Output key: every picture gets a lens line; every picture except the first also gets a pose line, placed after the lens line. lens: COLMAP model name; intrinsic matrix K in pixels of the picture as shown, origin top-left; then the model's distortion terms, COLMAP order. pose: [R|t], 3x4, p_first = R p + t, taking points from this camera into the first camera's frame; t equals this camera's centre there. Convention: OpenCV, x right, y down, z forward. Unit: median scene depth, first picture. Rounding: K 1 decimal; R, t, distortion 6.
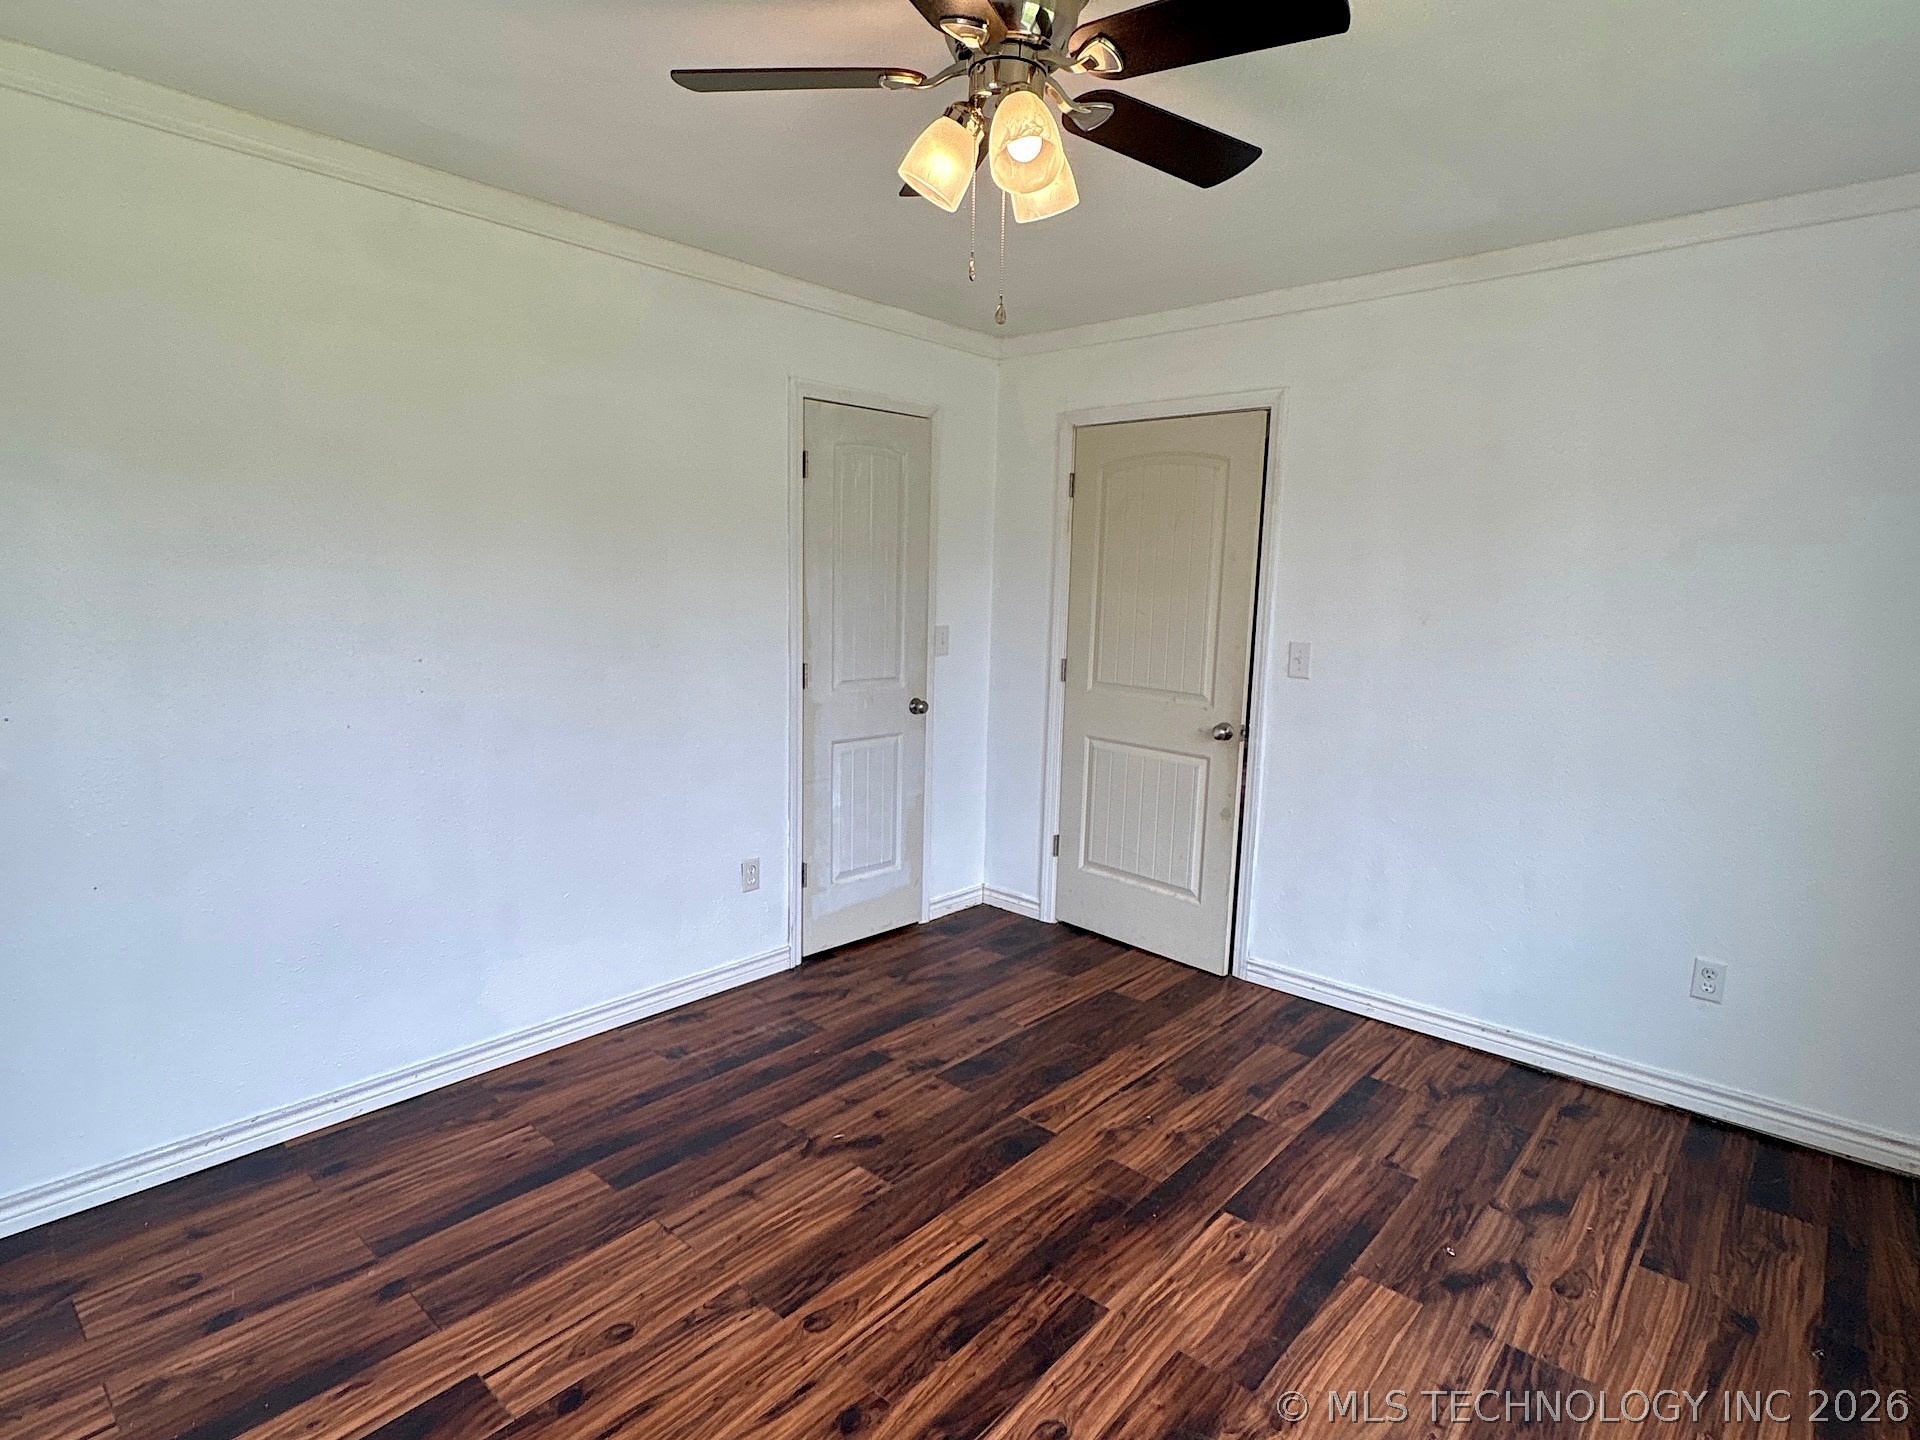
lens RADIAL K [[1021.3, 0, 960.2], [0, 1021.3, 712.0], [0, 0, 1]] dist [-0.000734, 0.000303]
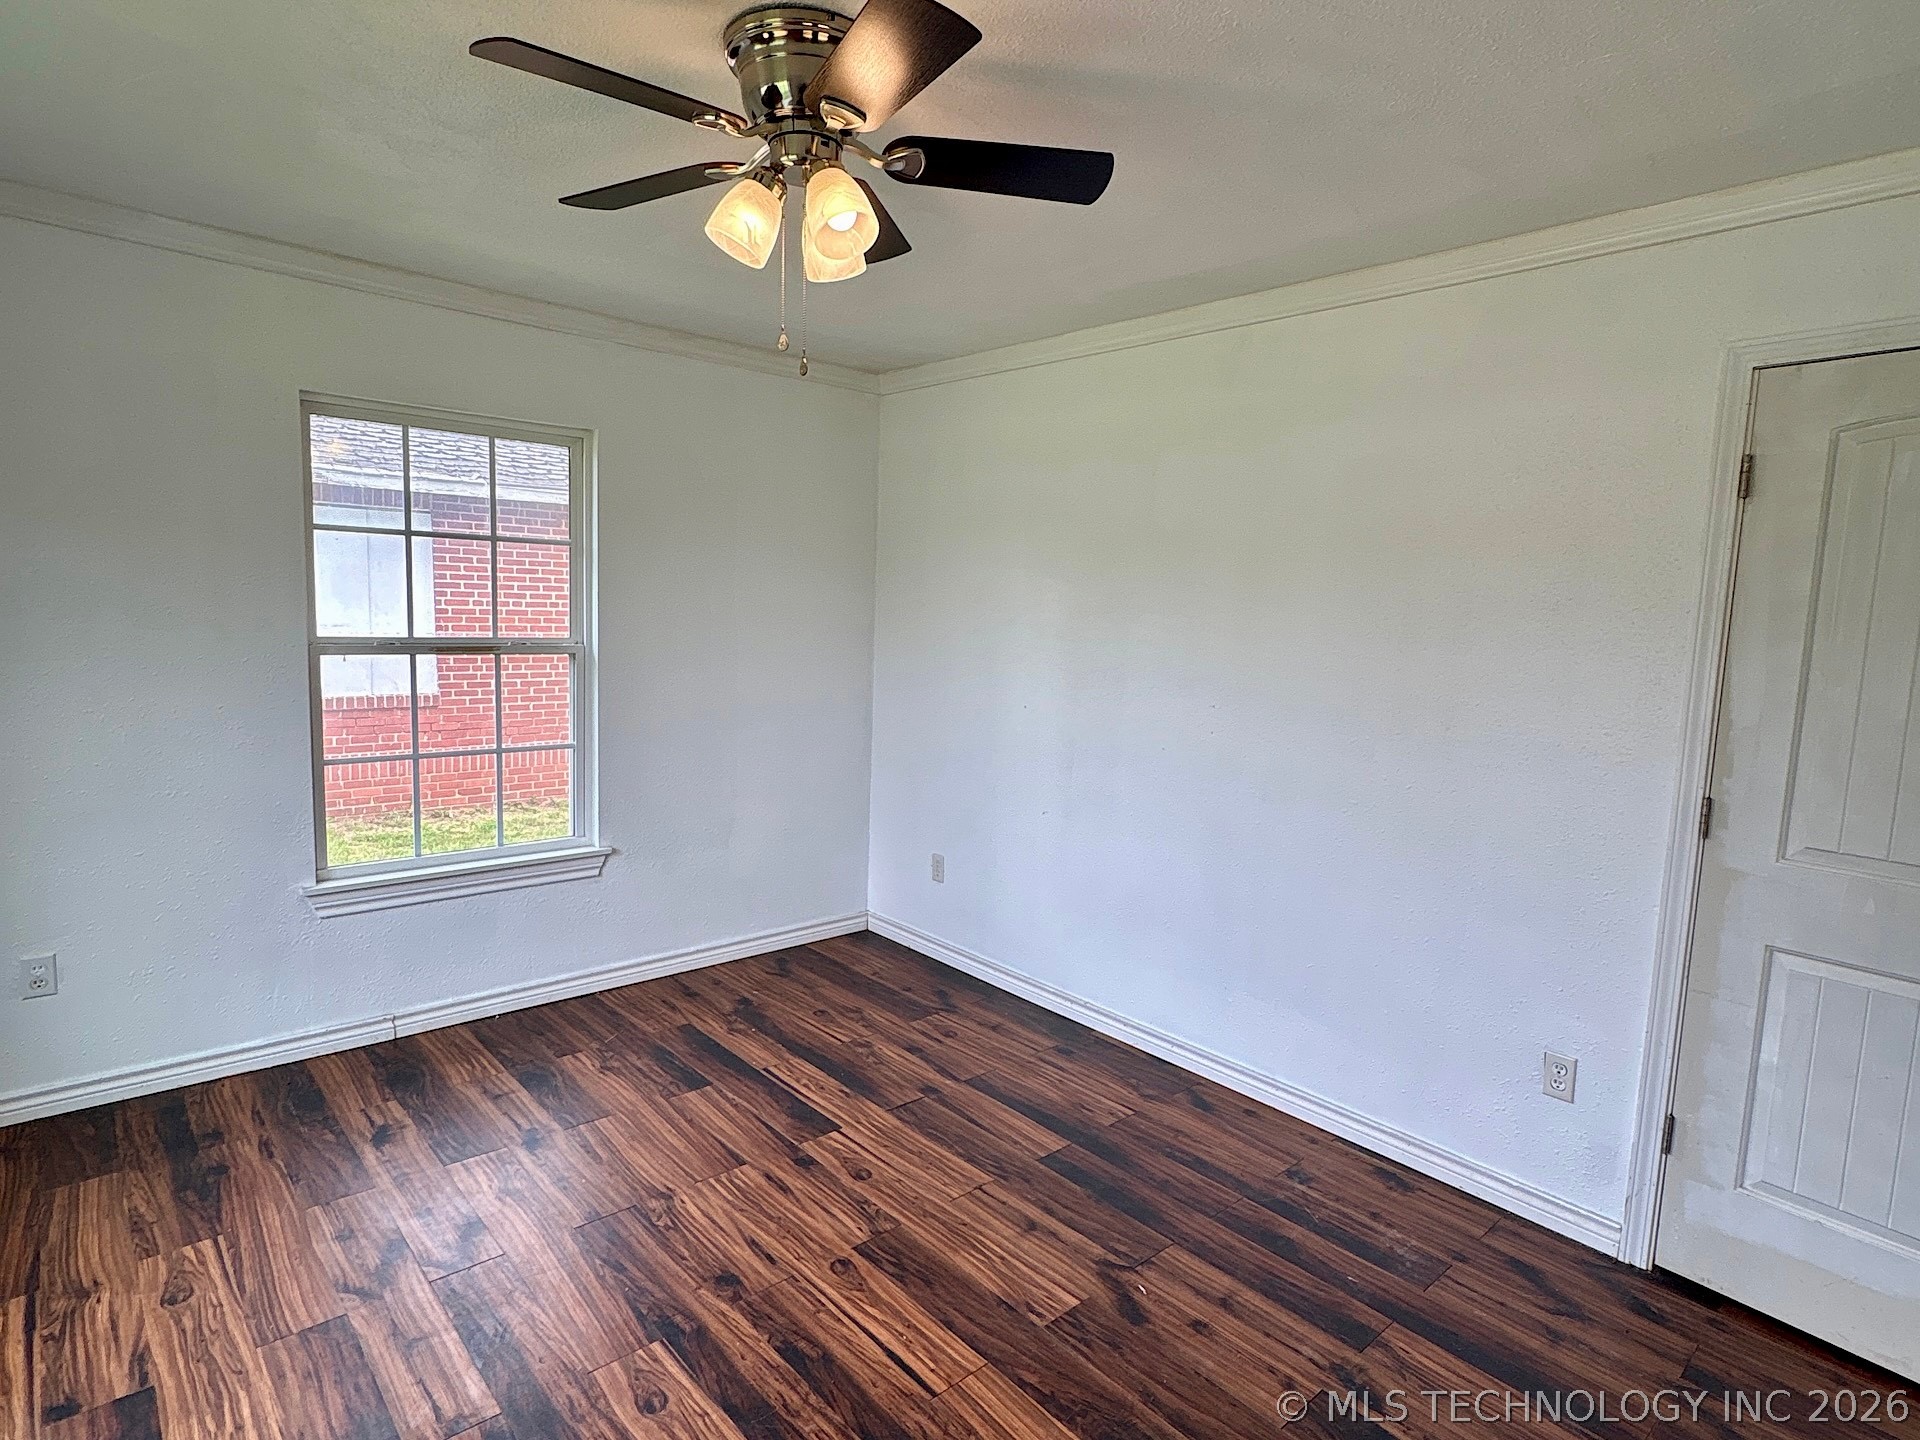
lens RADIAL K [[1021.3, 0, 974.3], [0, 1021.3, 710.3], [0, 0, 1]] dist [-0.000734, 0.000303]
pose [[-0.108186, 0.070357, -0.991638, 0.791858], [-0.176414, 0.980303, 0.088799, -0.119376], [0.978353, 0.184545, -0.093643, 0.963922]]
